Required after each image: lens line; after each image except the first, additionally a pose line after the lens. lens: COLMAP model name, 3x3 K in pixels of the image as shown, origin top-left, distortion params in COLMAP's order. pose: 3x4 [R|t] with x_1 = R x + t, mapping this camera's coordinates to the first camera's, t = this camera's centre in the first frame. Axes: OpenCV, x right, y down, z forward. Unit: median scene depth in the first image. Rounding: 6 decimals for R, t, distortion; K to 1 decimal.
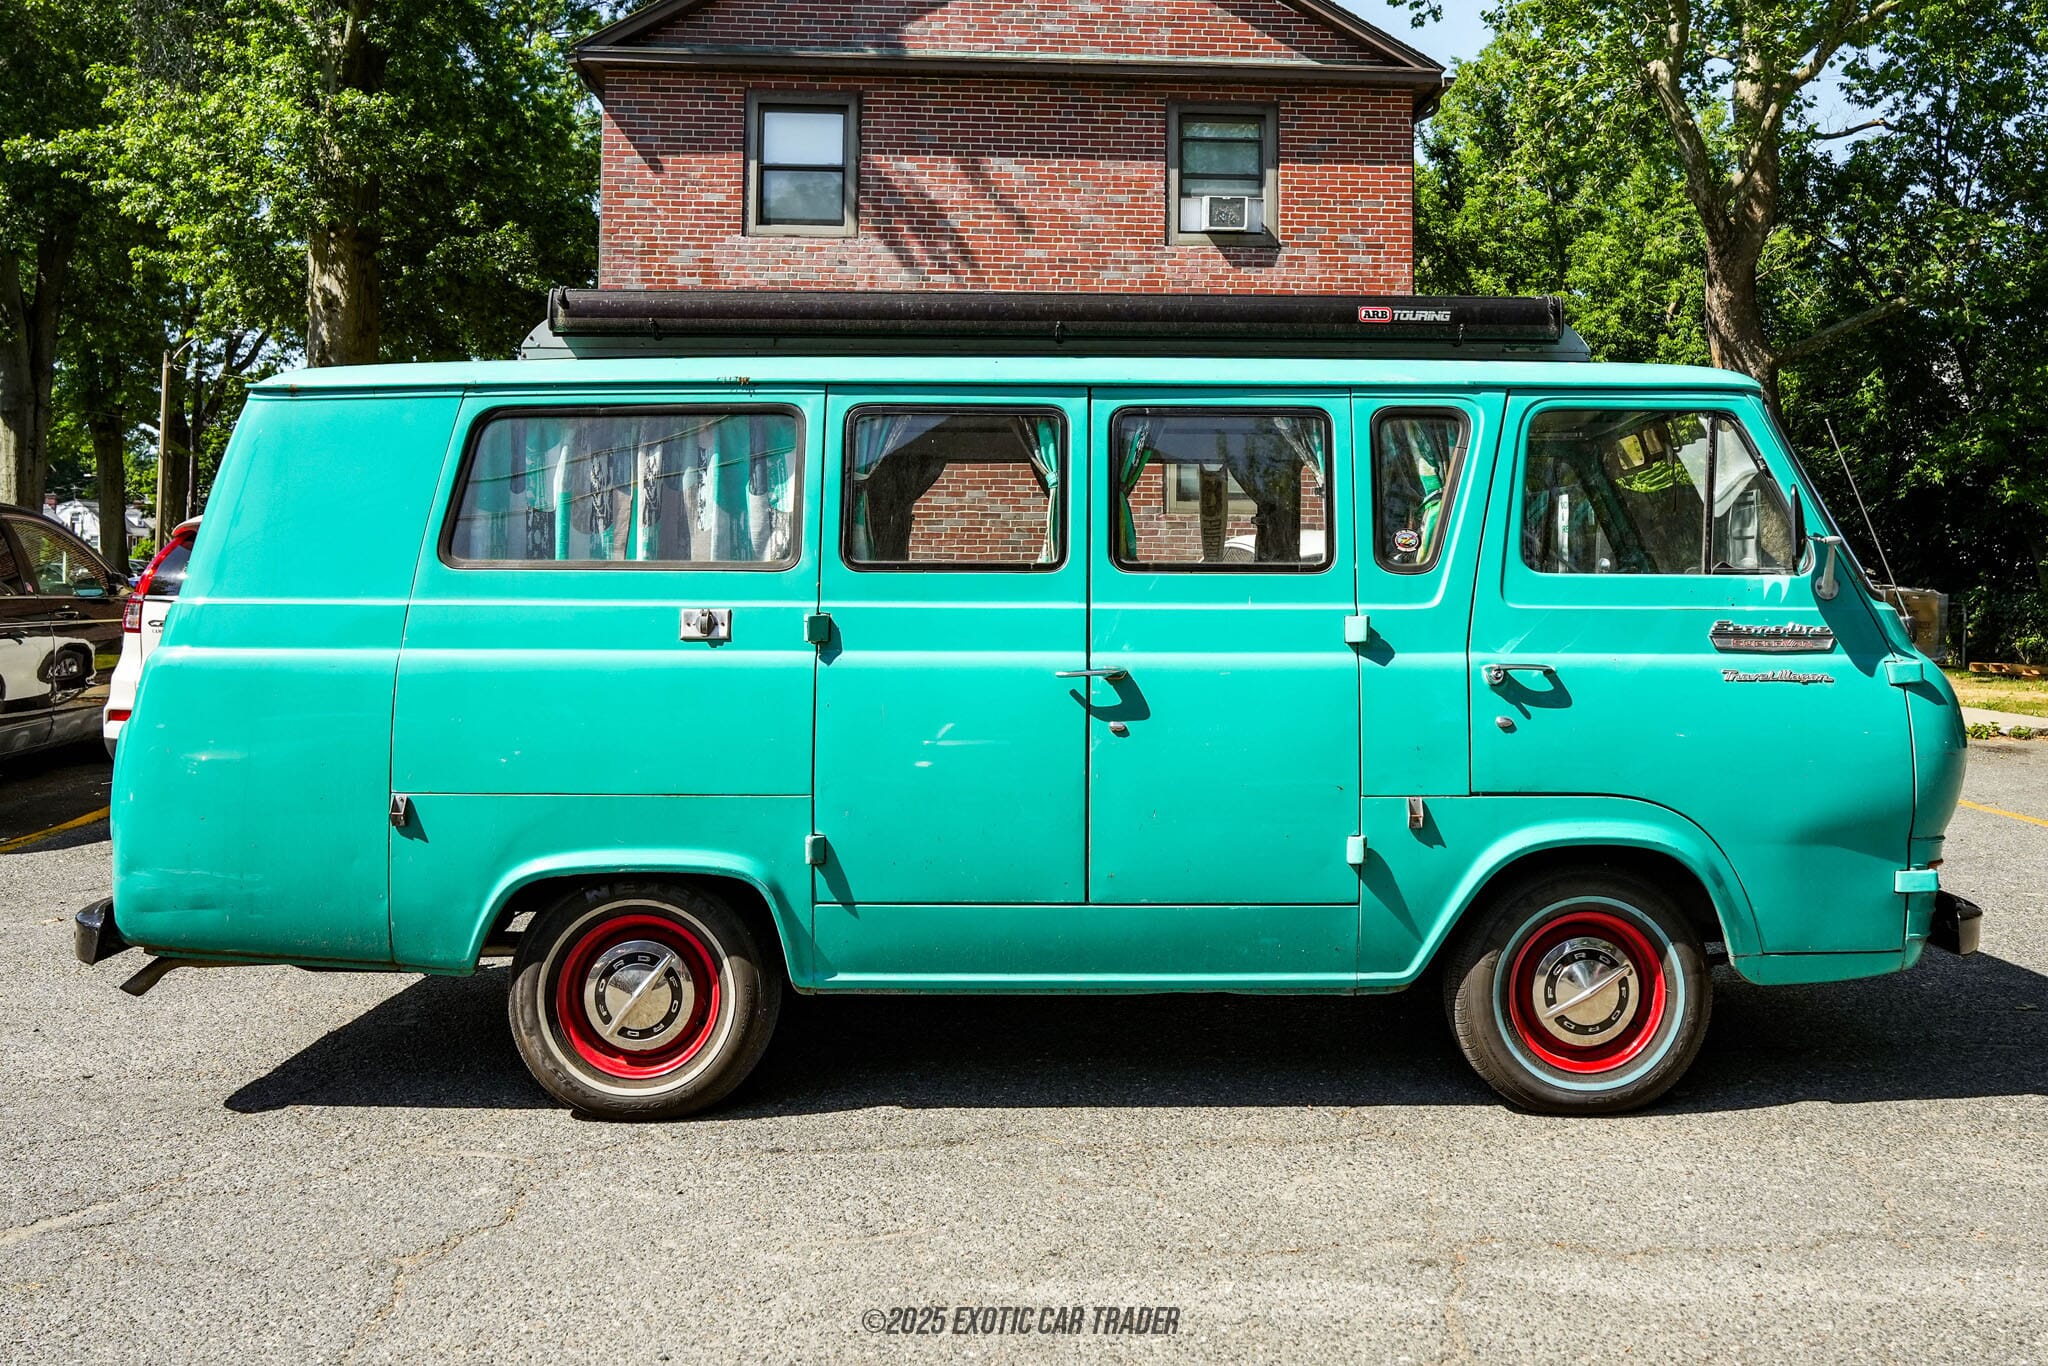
lens RADIAL K [[1874.6, 0, 1112.3], [0, 1874.6, 508.4], [0, 0, 1]] dist [-0.015694, 0.027206]
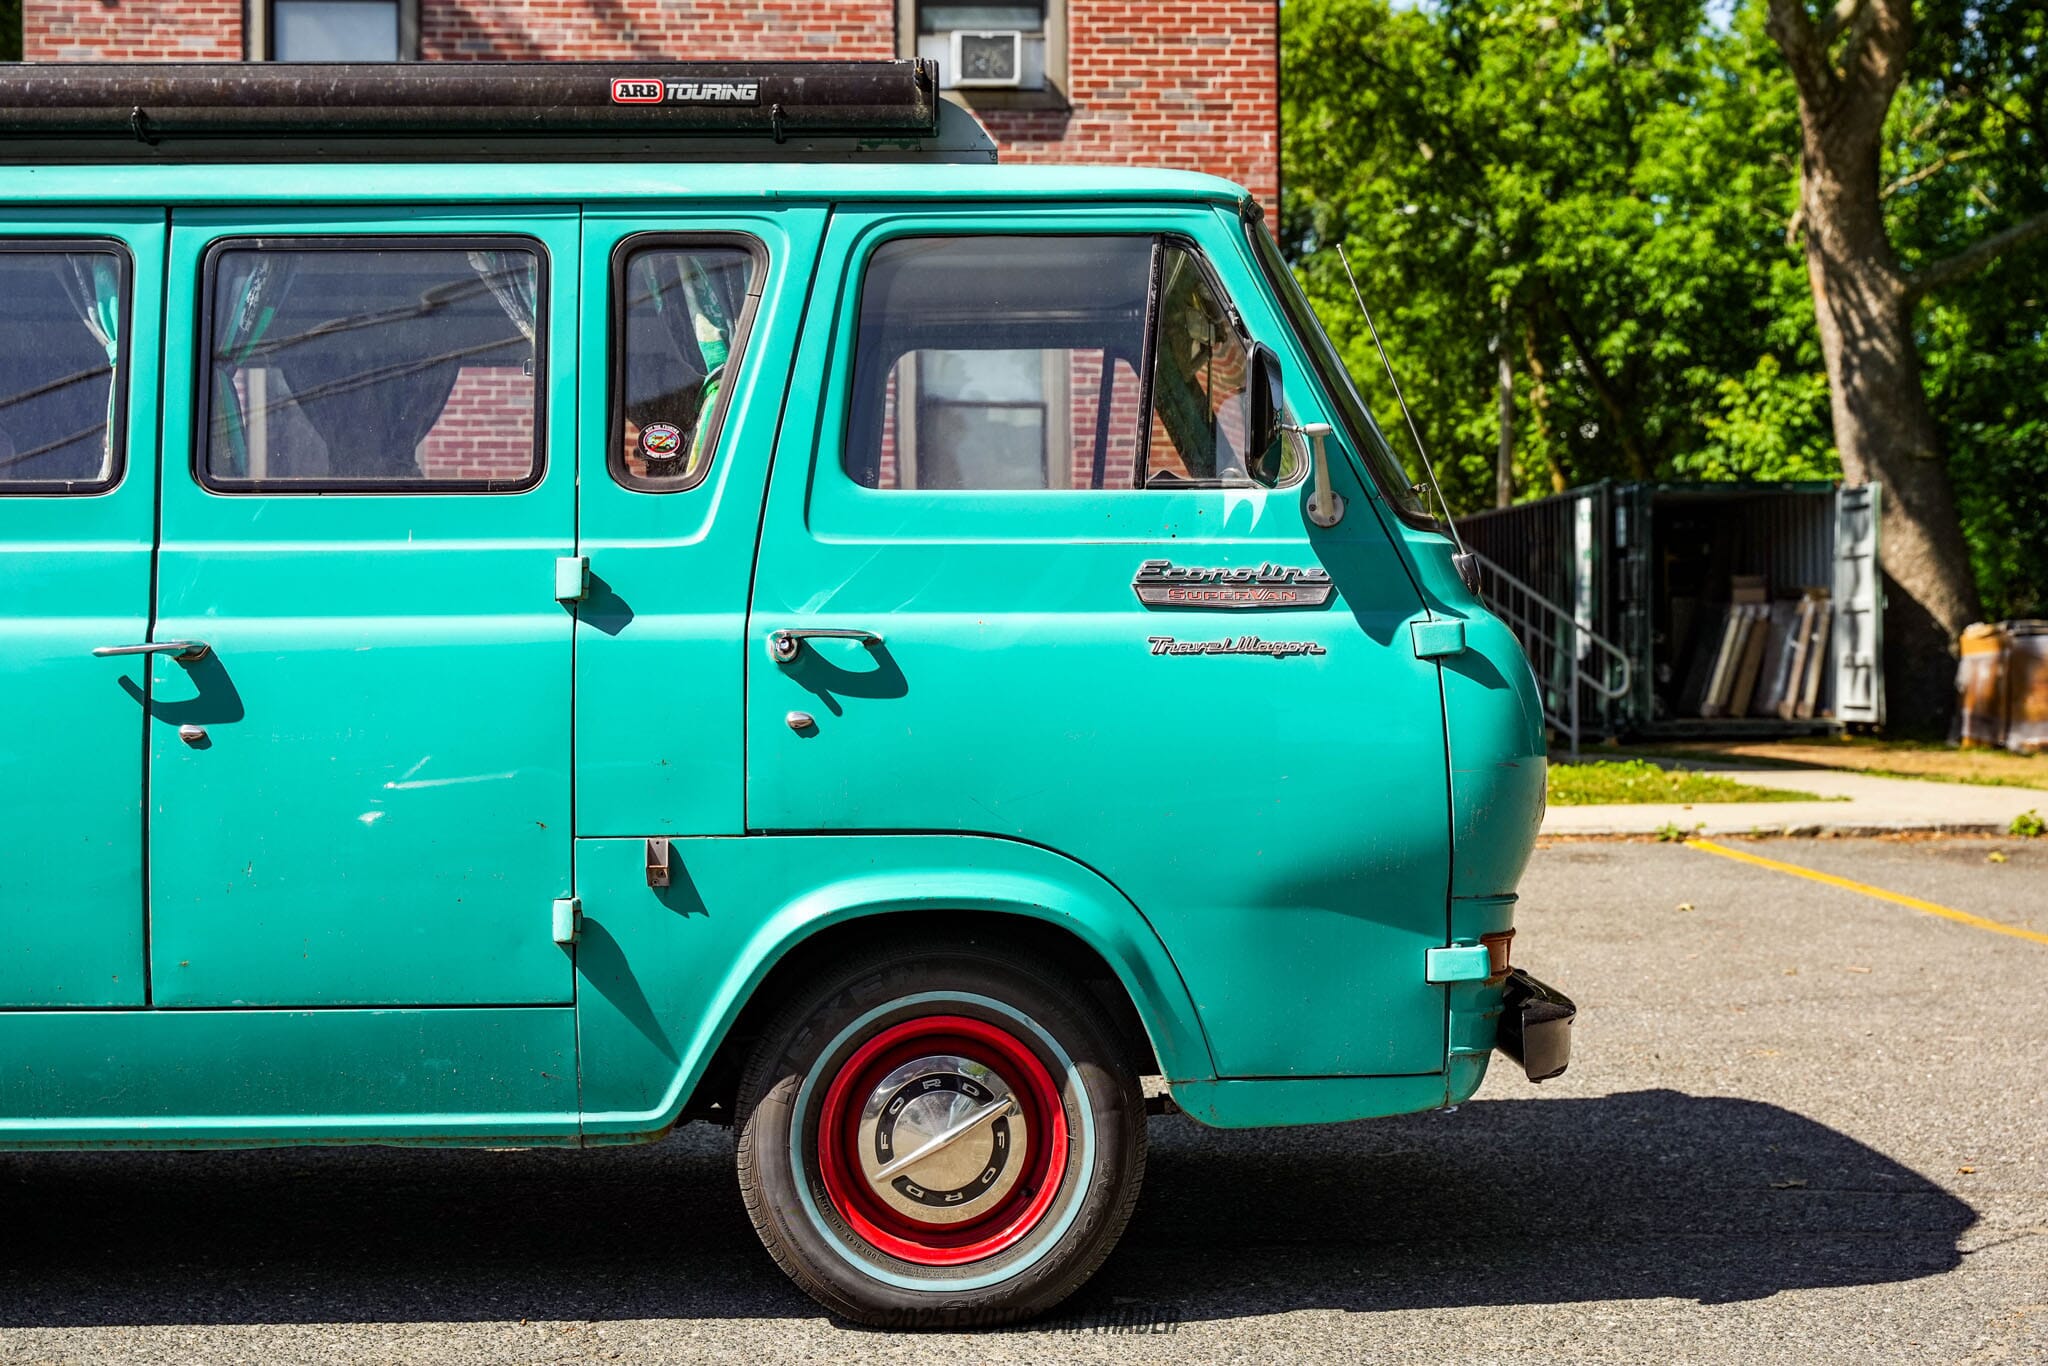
lens RADIAL K [[2814.8, 0, 1024.0], [0, 2814.8, 683.0], [0, 0, 1]] dist [0.021010, -0.062094]
pose [[0.999832, -0.010822, -0.014786, 0.293529], [0.011451, 0.999003, 0.043140, 0.059442], [0.014304, -0.043303, 0.998960, 0.040551]]
